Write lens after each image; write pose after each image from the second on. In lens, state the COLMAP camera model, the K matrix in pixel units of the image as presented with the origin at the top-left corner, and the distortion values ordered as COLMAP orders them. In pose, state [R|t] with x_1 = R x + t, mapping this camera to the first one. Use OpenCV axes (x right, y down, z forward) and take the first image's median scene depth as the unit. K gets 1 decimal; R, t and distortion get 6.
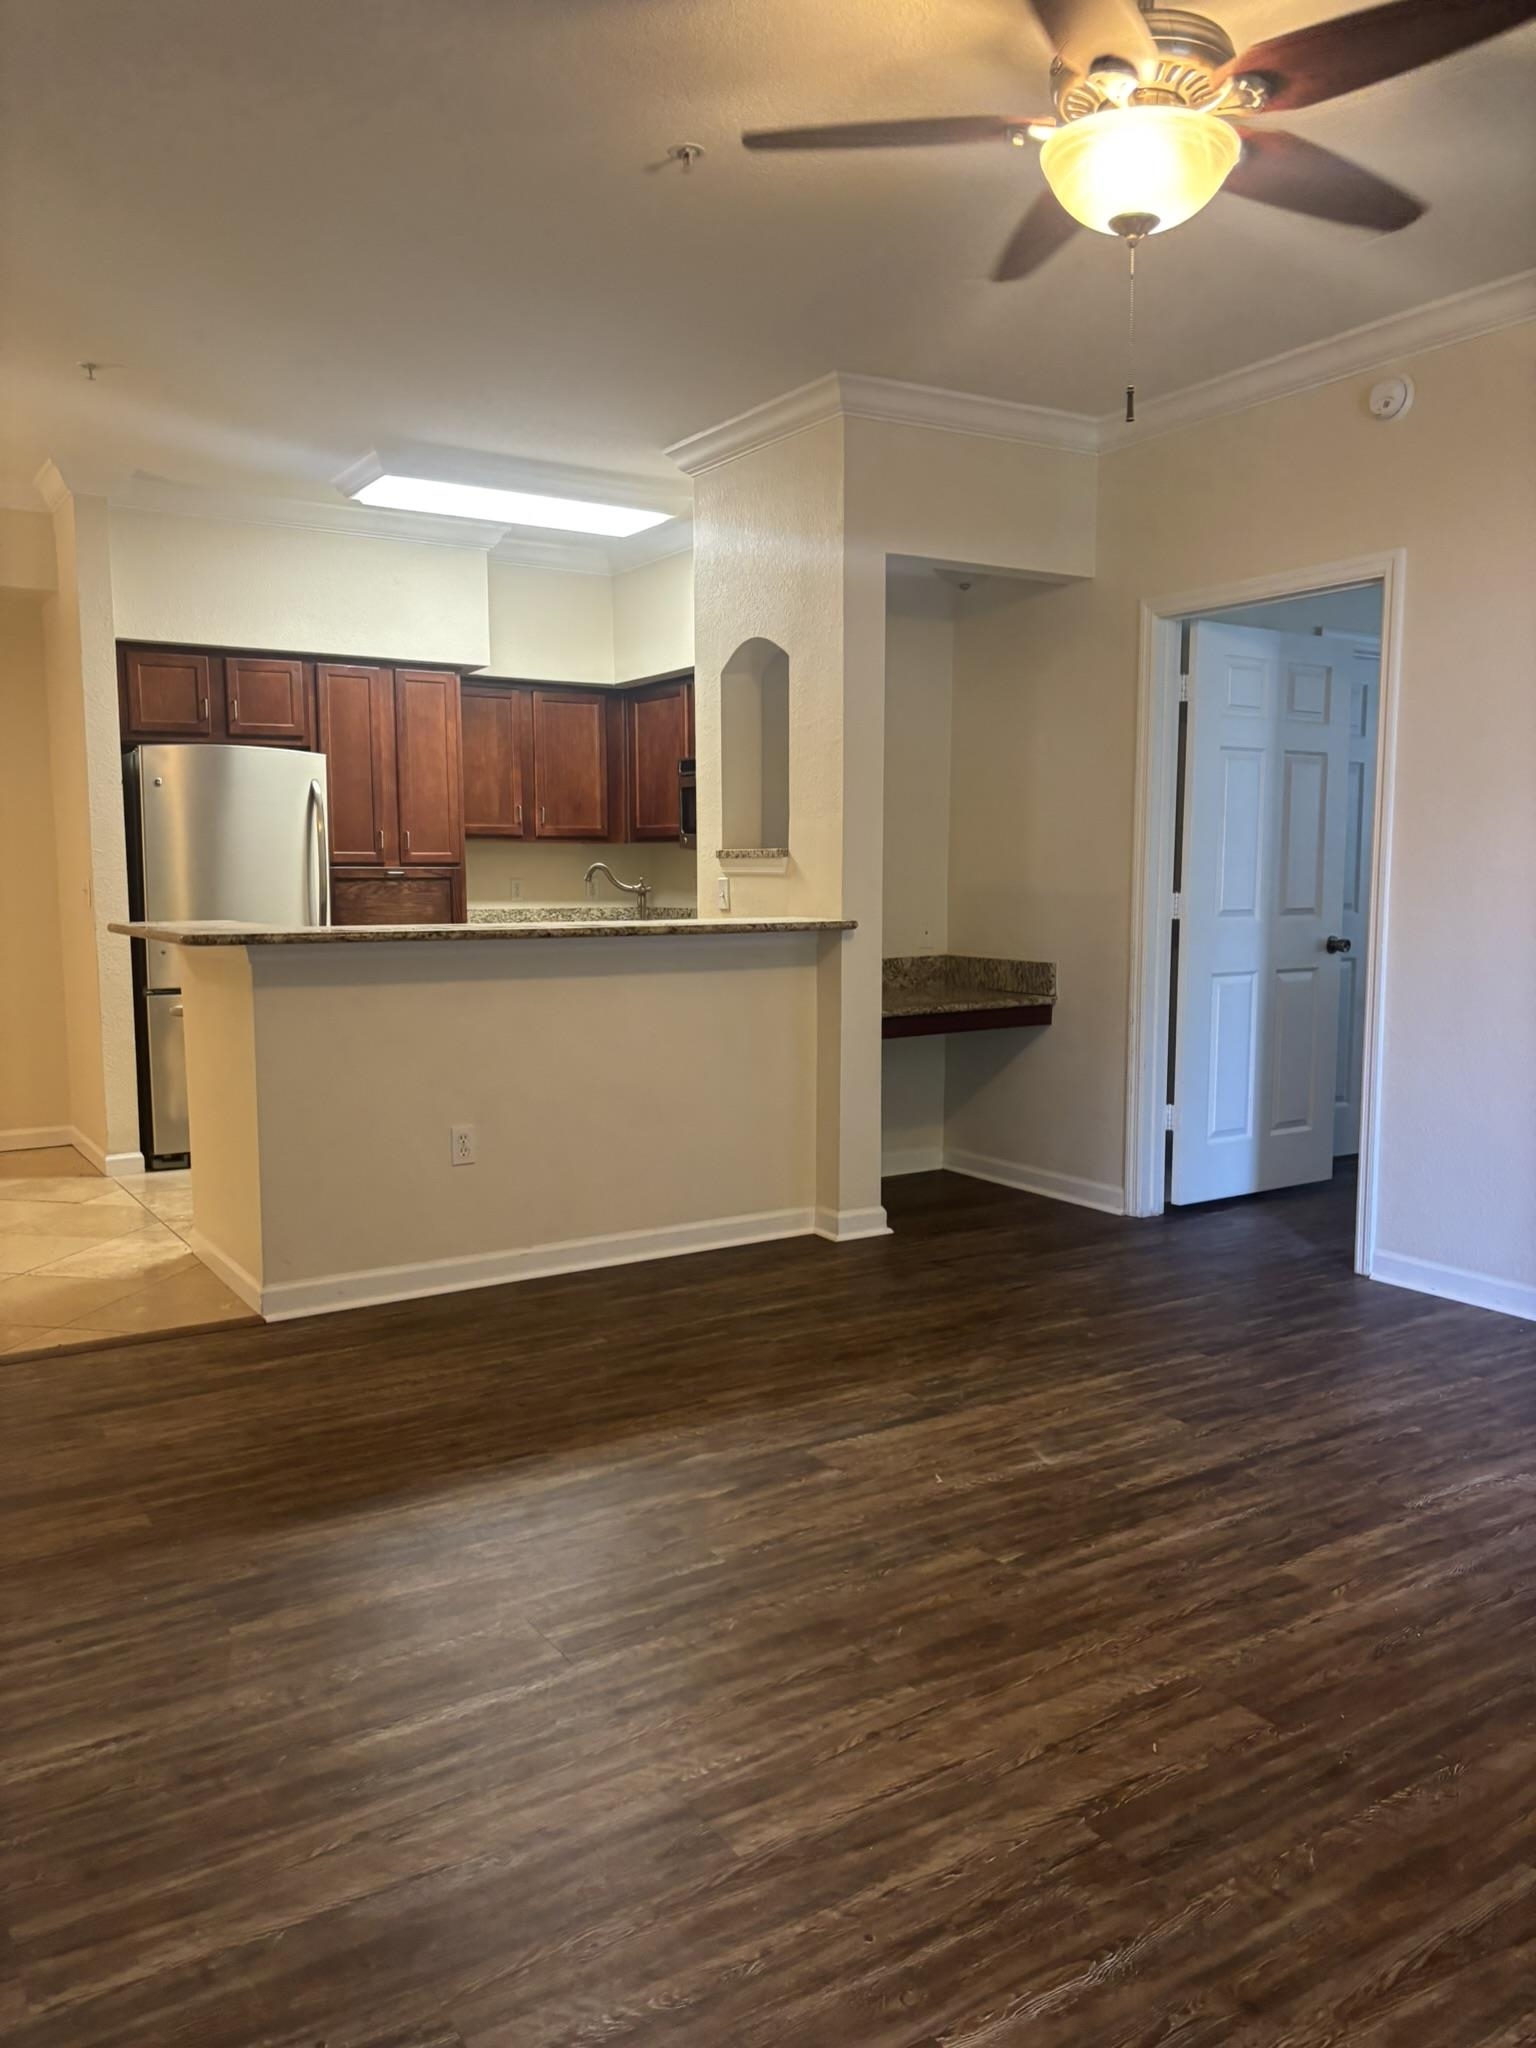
lens RADIAL K [[1538.5, 0, 763.5], [0, 1538.5, 1041.4], [0, 0, 1]] dist [0.056412, -0.038261]
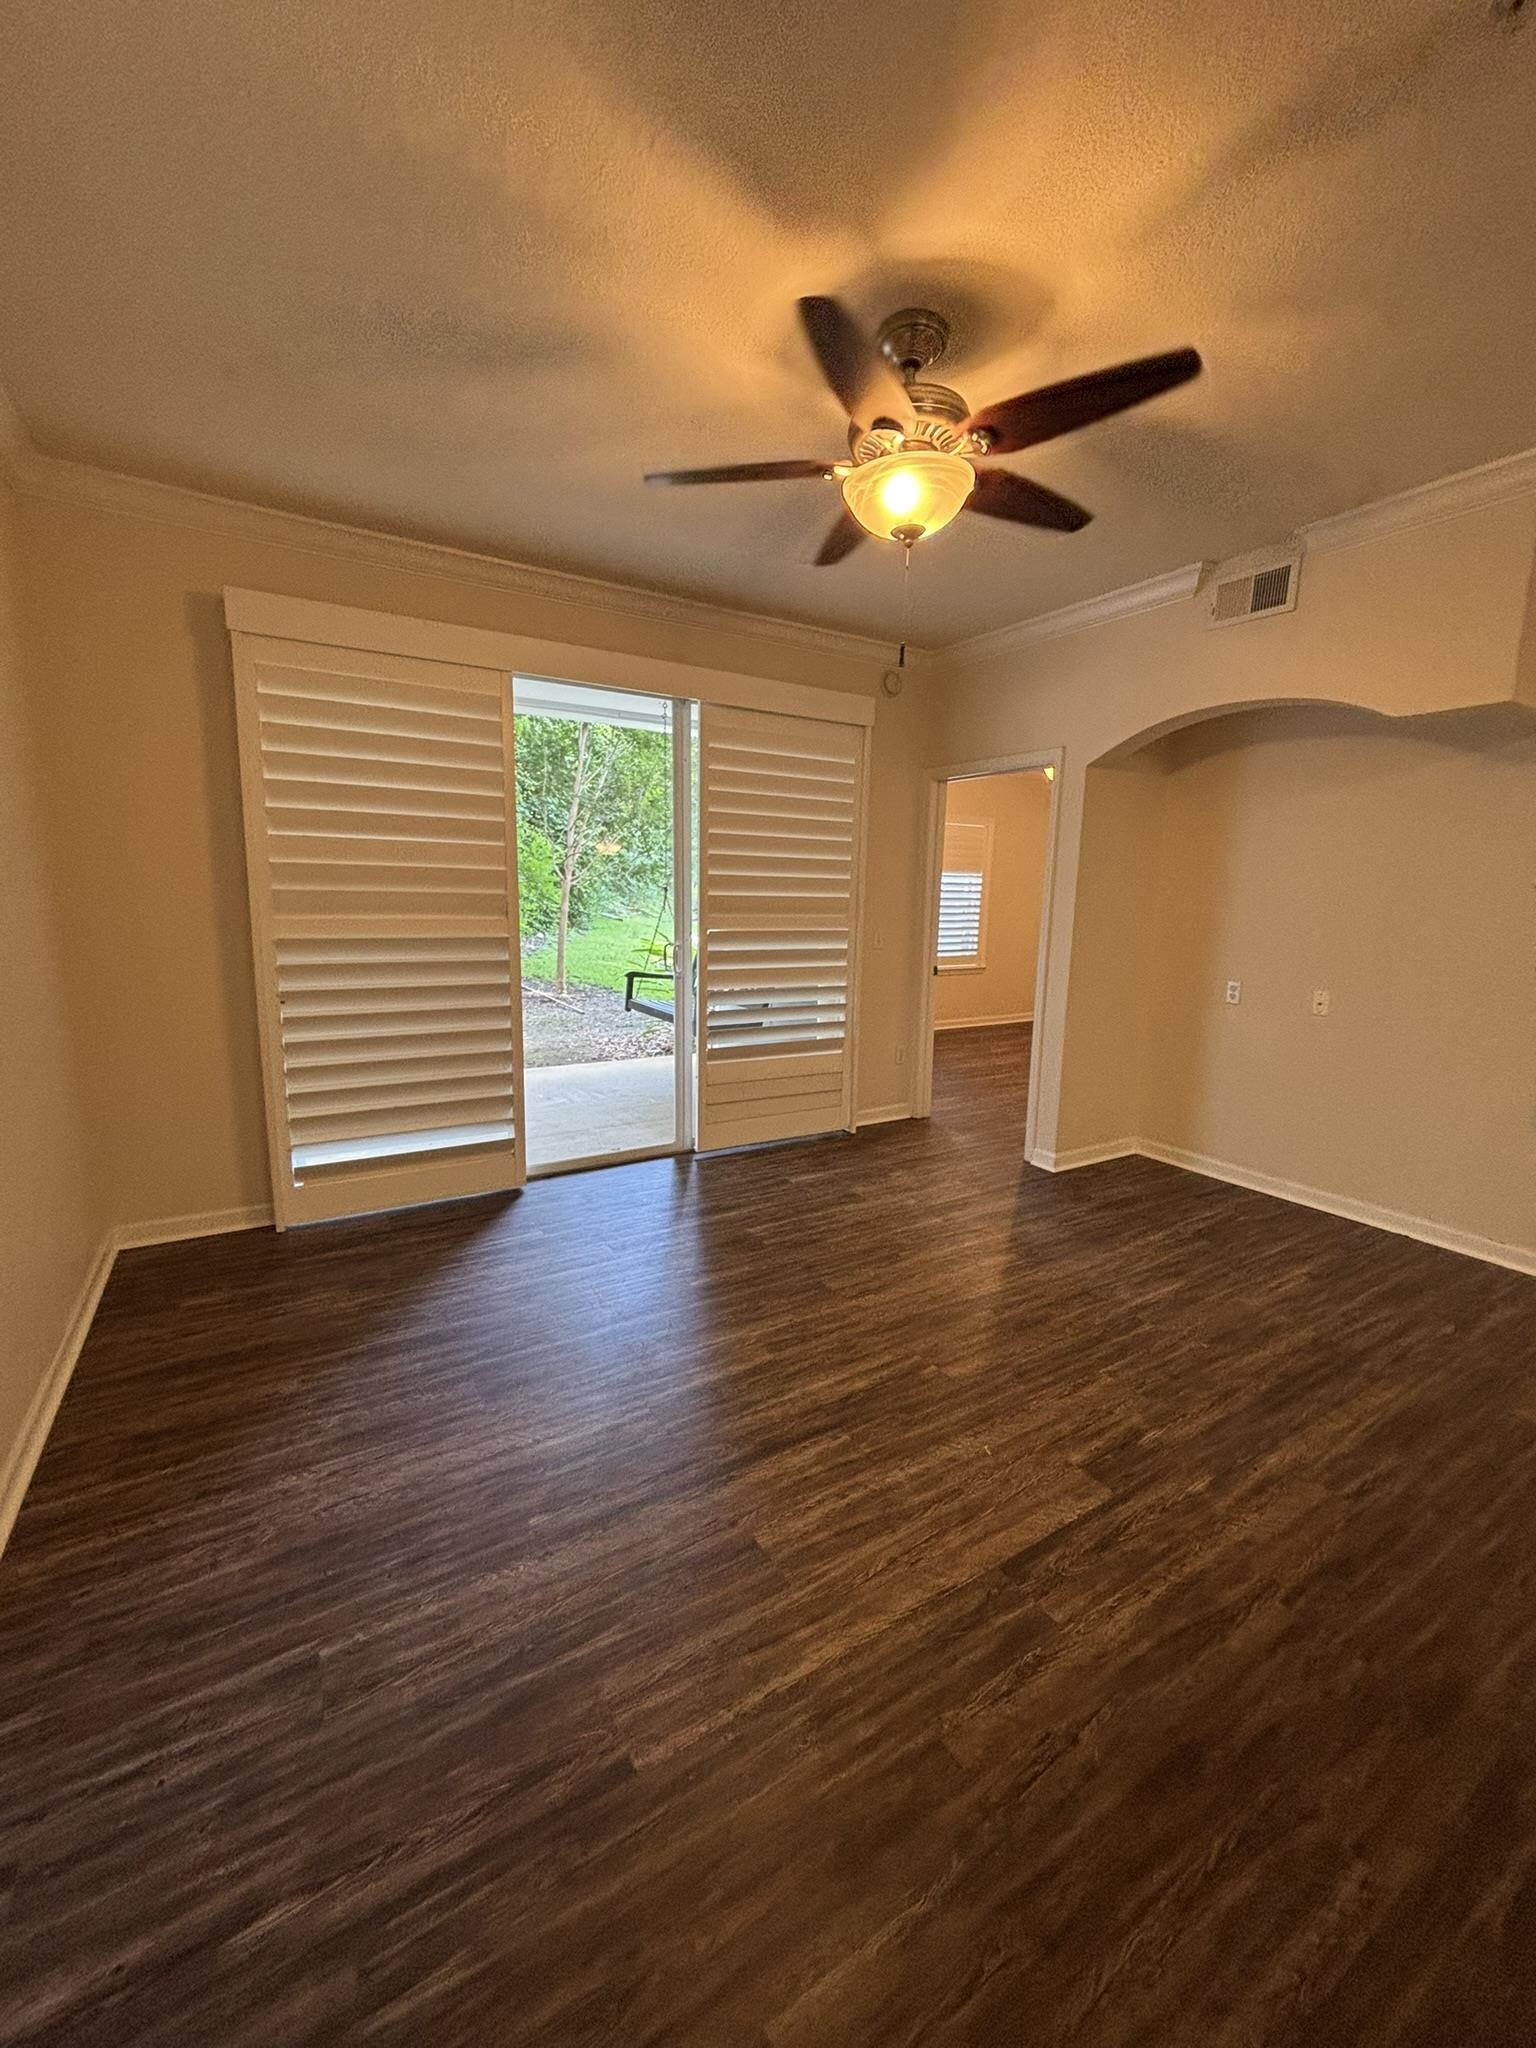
lens RADIAL K [[824.2, 0, 774.6], [0, 824.2, 1028.4], [0, 0, 1]] dist [-0.002290, 0.001103]
pose [[-0.999748, -0.020094, 0.009998, 0.274962], [-0.016506, 0.960110, 0.279136, -0.222949], [-0.015208, 0.278900, -0.960200, 1.486395]]
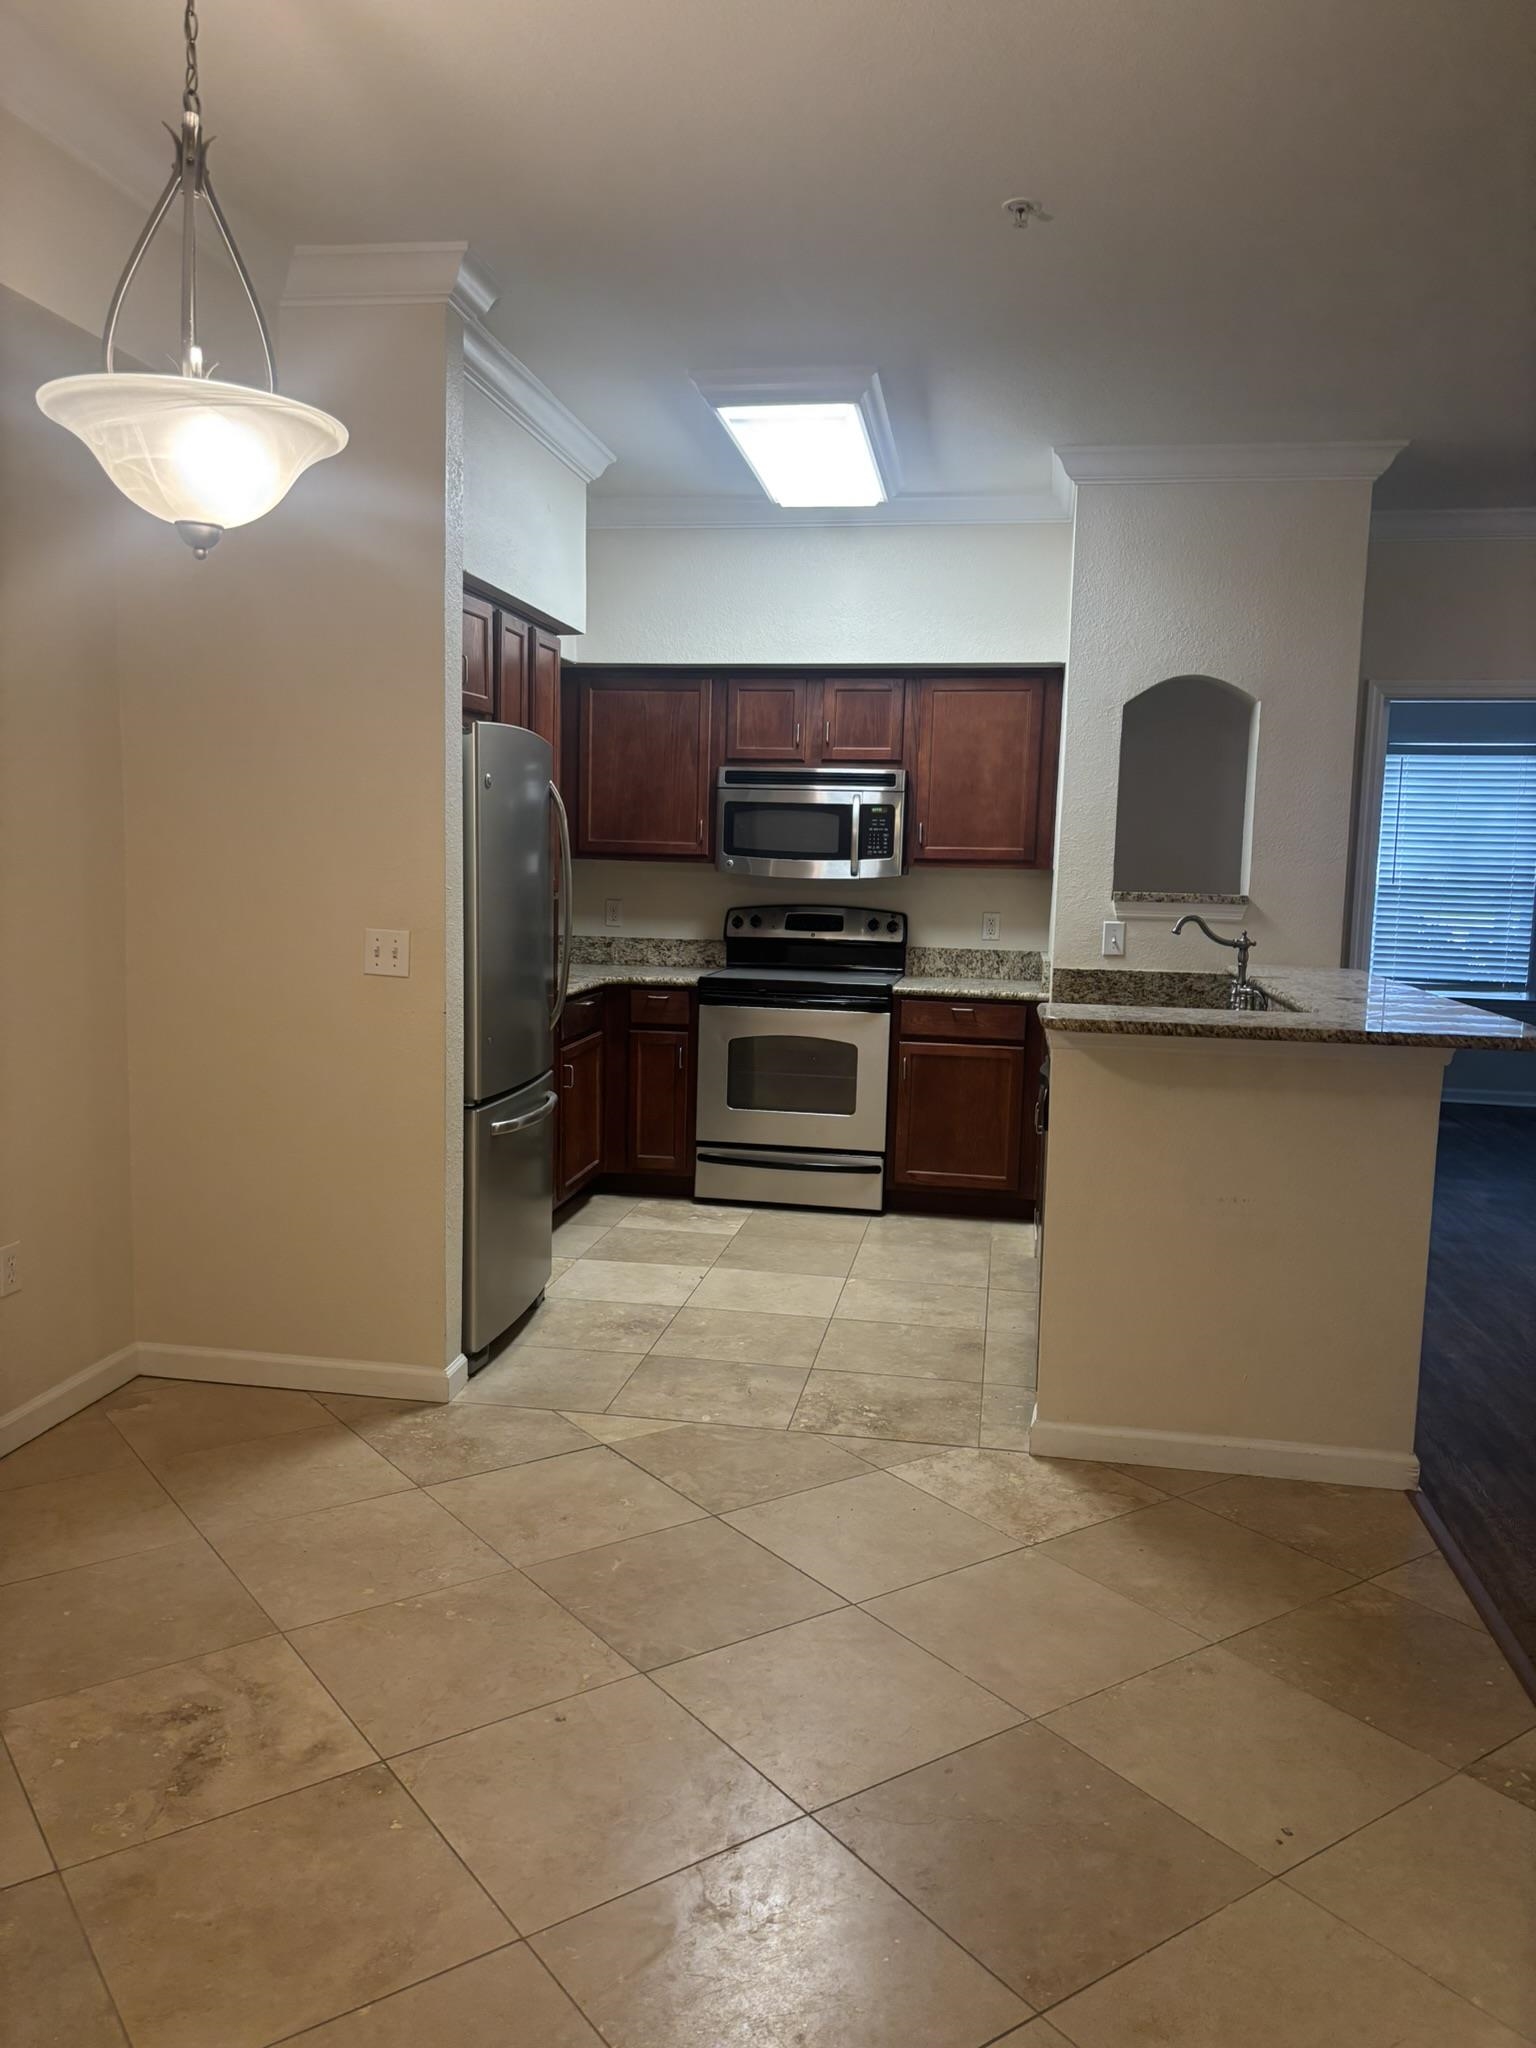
lens RADIAL K [[1524.0, 0, 731.7], [0, 1524.0, 1058.7], [0, 0, 1]] dist [0.087120, -0.239824]
pose [[0.686449, -0.079283, 0.722843, -1.466937], [0.059476, 0.996830, 0.052853, -0.147312], [-0.724741, 0.006710, 0.688988, 0.905678]]
